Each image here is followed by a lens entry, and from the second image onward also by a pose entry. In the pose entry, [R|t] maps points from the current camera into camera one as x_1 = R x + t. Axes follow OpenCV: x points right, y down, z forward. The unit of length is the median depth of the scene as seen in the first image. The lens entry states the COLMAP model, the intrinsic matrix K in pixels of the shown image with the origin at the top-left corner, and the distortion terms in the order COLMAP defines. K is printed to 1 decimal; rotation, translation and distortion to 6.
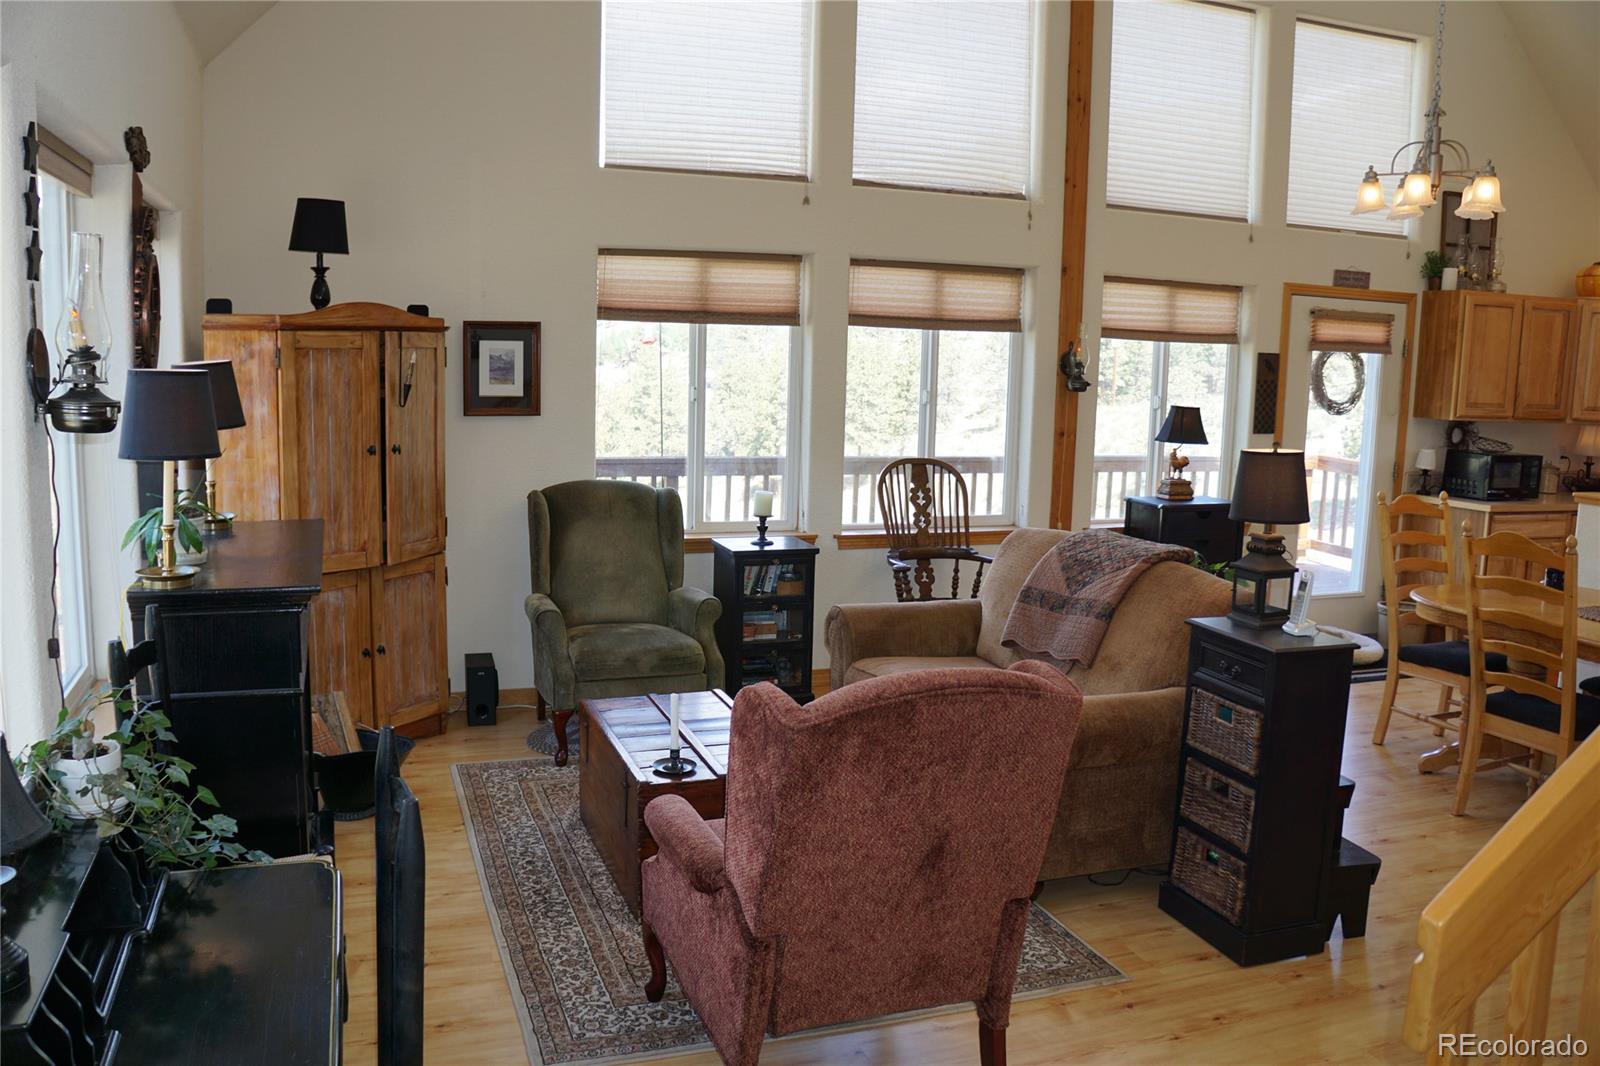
lens RADIAL K [[1272.5, 0, 783.2], [0, 1272.5, 521.8], [0, 0, 1]] dist [-0.173692, 0.122149]
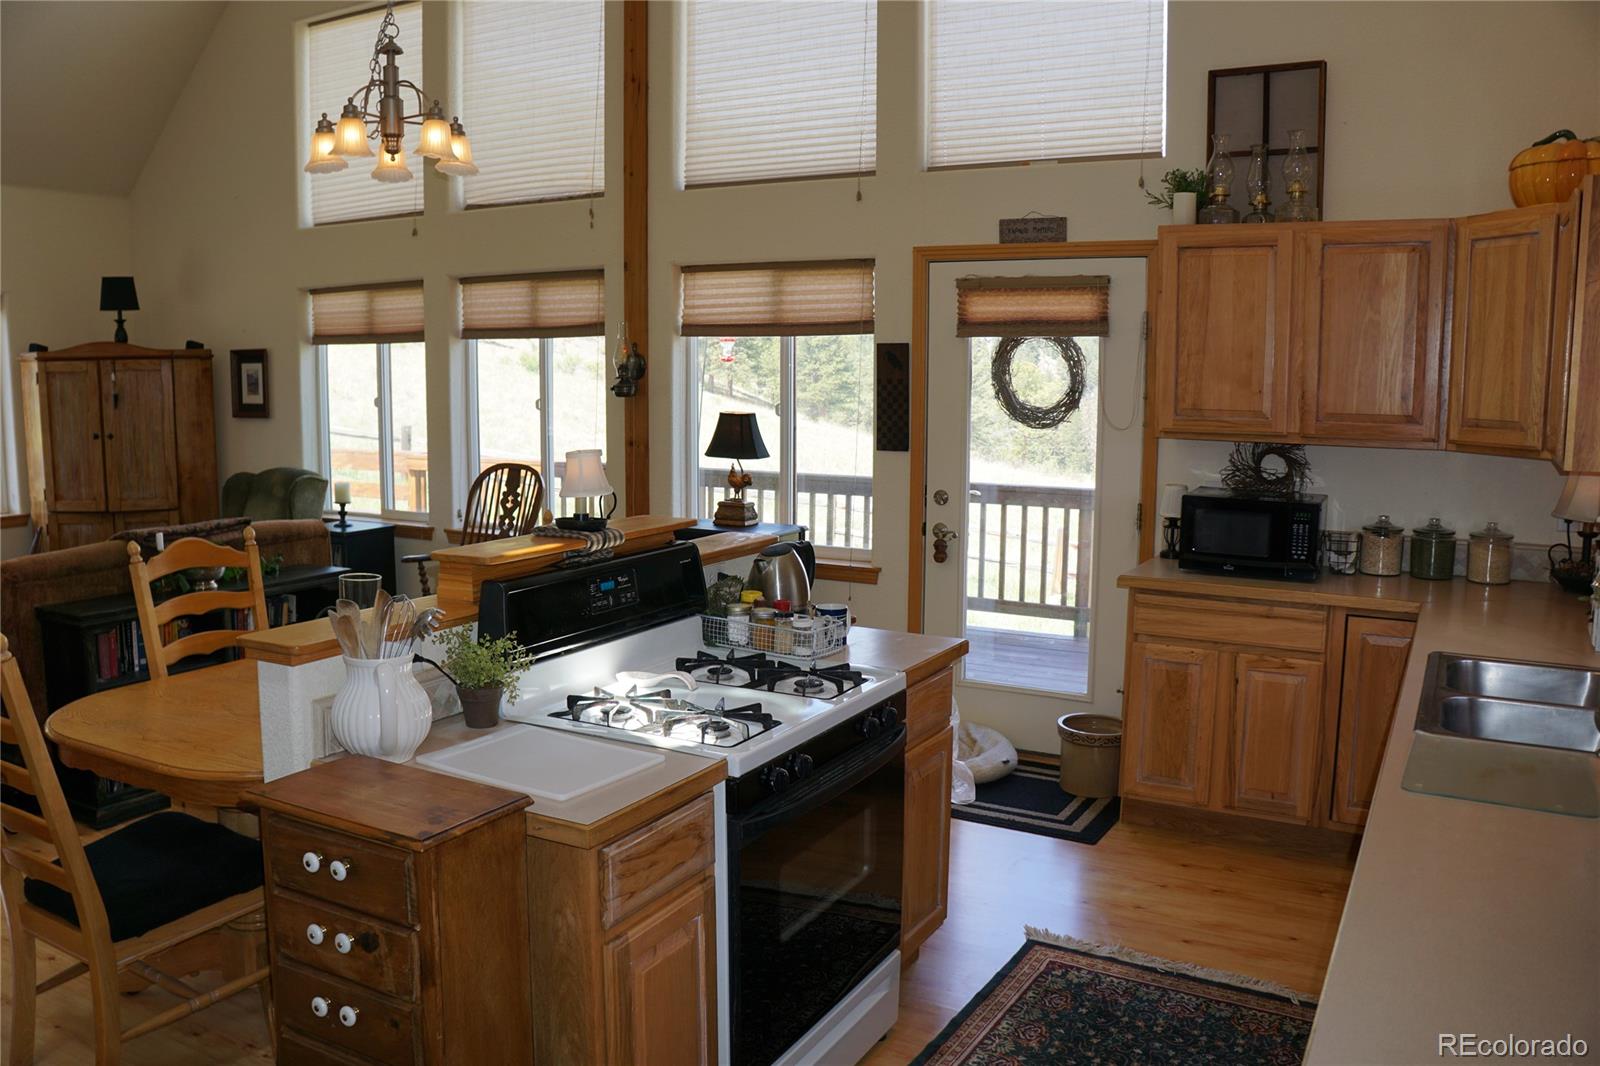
lens RADIAL K [[1272.5, 0, 791.3], [0, 1272.5, 520.5], [0, 0, 1]] dist [-0.173692, 0.122149]
pose [[0.639846, 0.067945, -0.765493, 1.012547], [-0.089548, 0.995890, 0.013545, -0.036701], [0.763268, 0.059881, 0.643301, 0.498713]]
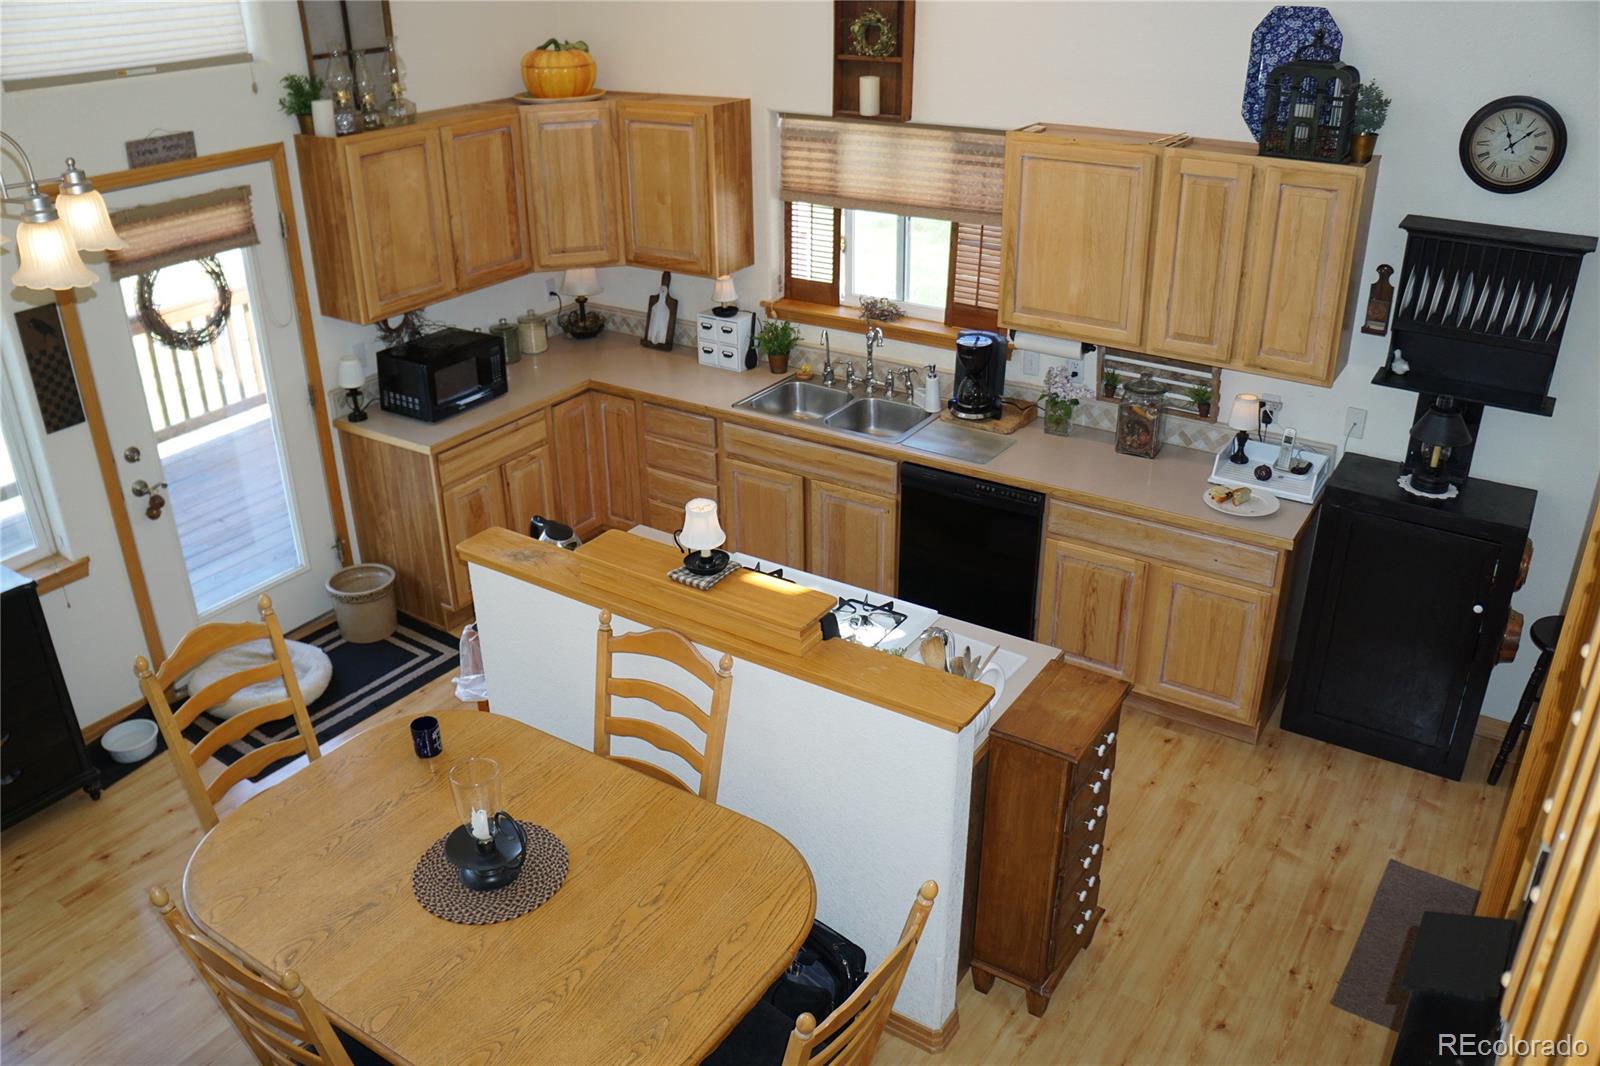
lens RADIAL K [[1272.5, 0, 790.0], [0, 1272.5, 523.5], [0, 0, 1]] dist [-0.173692, 0.122149]
pose [[0.811222, -0.286760, 0.509595, 0.384632], [0.113790, 0.932250, 0.343455, -0.214358], [-0.573559, -0.220631, 0.788893, 0.296953]]
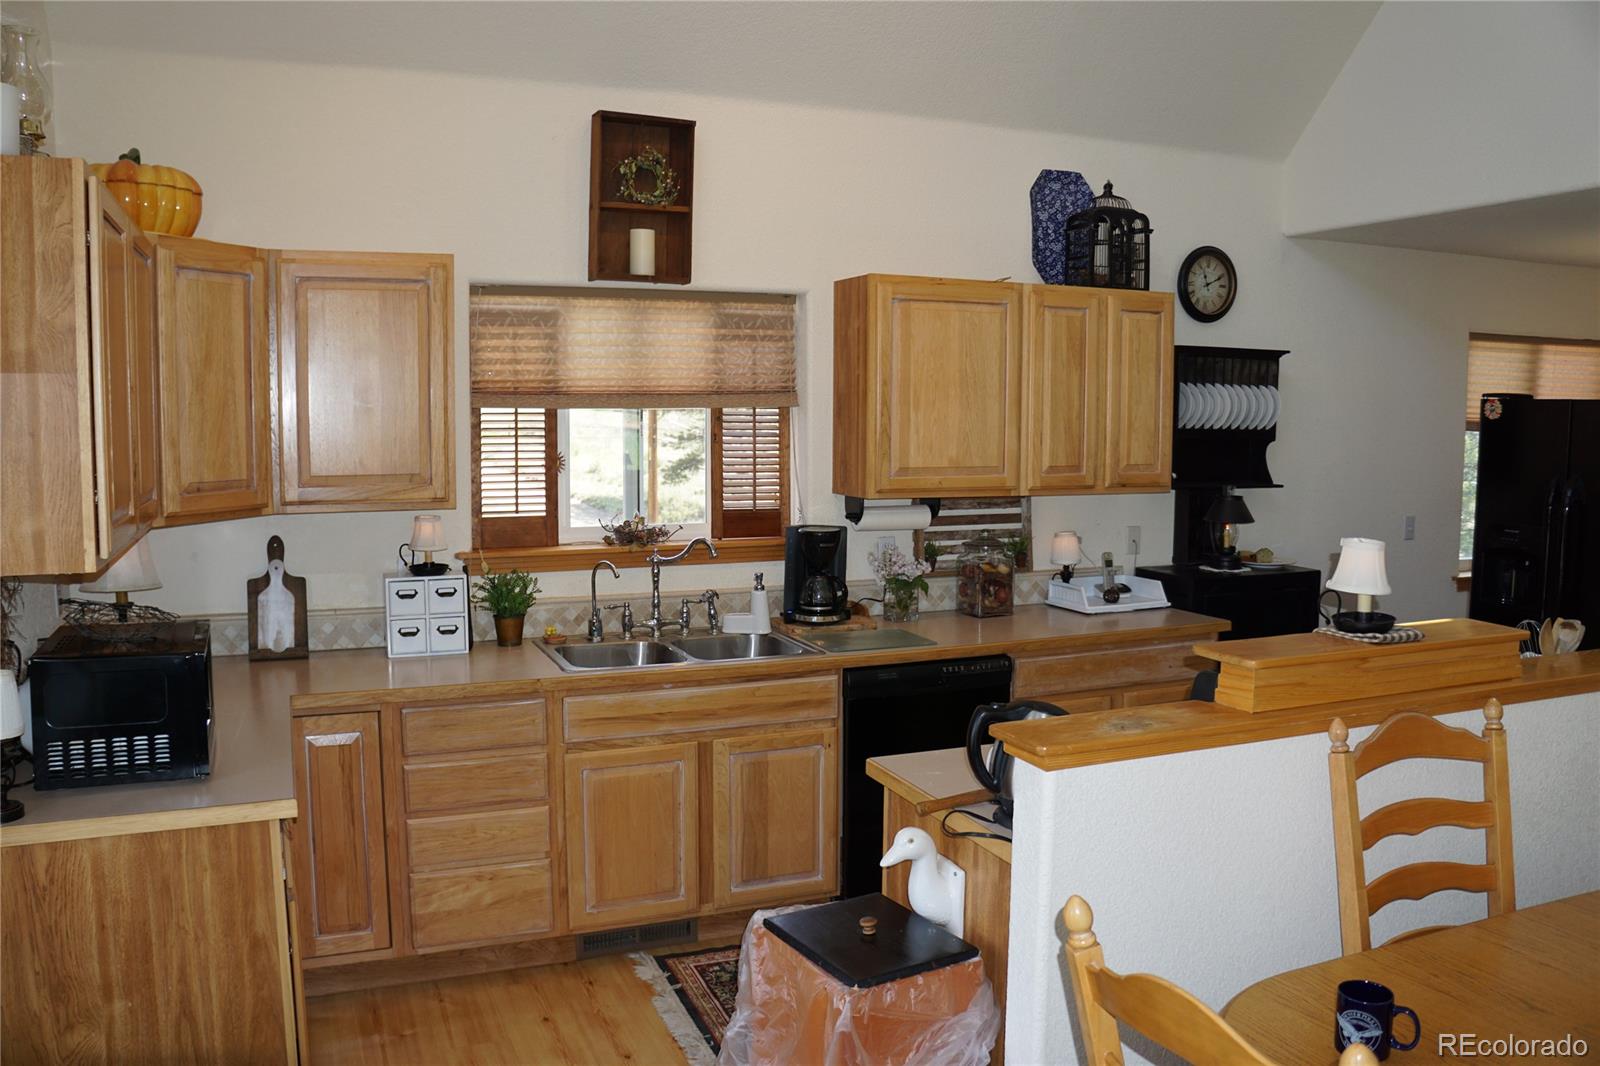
lens RADIAL K [[1272.5, 0, 790.1], [0, 1272.5, 521.8], [0, 0, 1]] dist [-0.173692, 0.122149]
pose [[-0.036557, -0.117280, 0.992426, 0.250778], [0.128103, 0.984346, 0.121044, -0.122833], [-0.991087, 0.131558, -0.020960, 0.909271]]
